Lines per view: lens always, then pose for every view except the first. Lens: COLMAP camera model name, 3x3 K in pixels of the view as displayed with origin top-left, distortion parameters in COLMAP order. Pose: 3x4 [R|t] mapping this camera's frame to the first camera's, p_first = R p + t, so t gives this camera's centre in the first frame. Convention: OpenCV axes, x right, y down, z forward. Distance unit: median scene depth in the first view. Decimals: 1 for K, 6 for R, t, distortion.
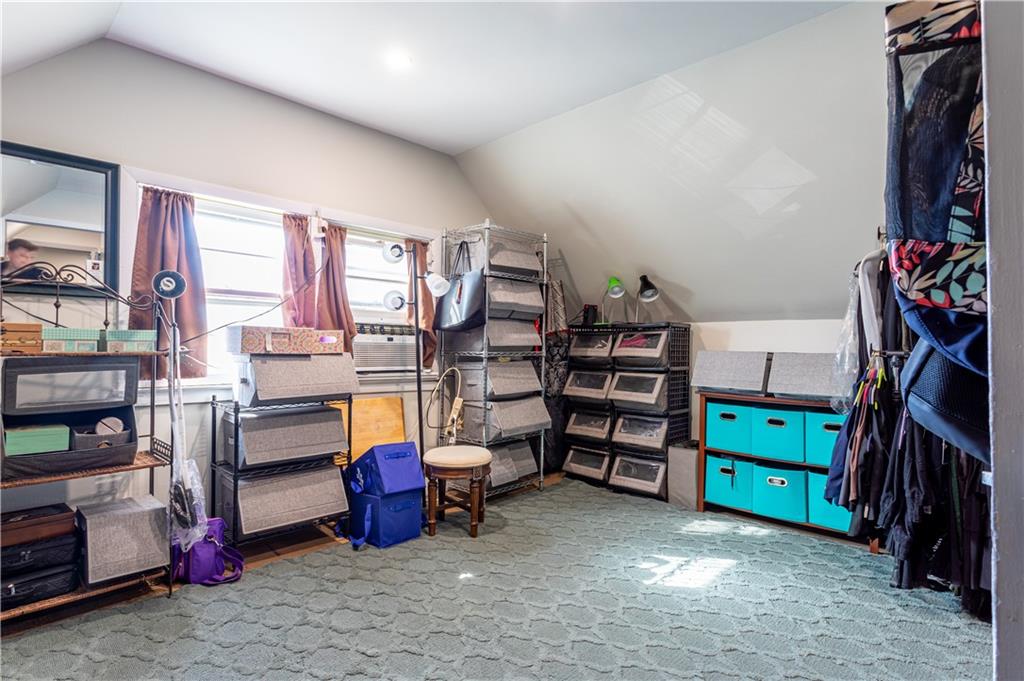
lens RADIAL K [[496.8, 0, 512.0], [0, 496.8, 340.5], [0, 0, 1]] dist [-0.011662, 0.000244]
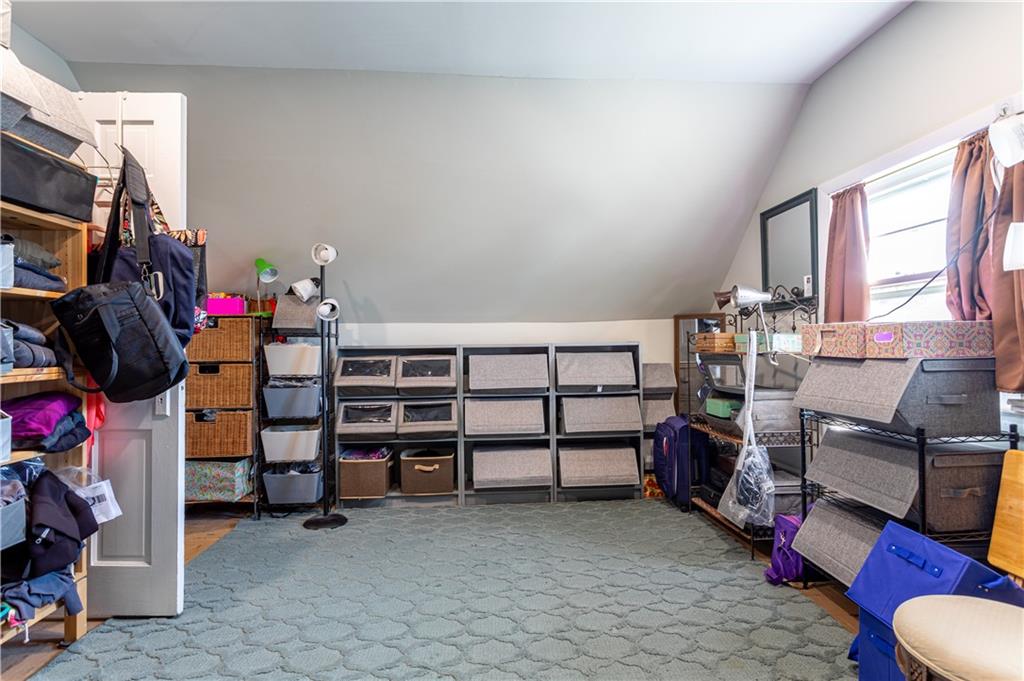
lens RADIAL K [[496.8, 0, 512.0], [0, 496.8, 340.5], [0, 0, 1]] dist [-0.011662, 0.000244]
pose [[-0.669357, -0.009389, -0.742882, 0.496332], [0.009264, 0.999737, -0.020982, 0.013011], [0.742883, -0.020926, -0.669094, 1.194327]]
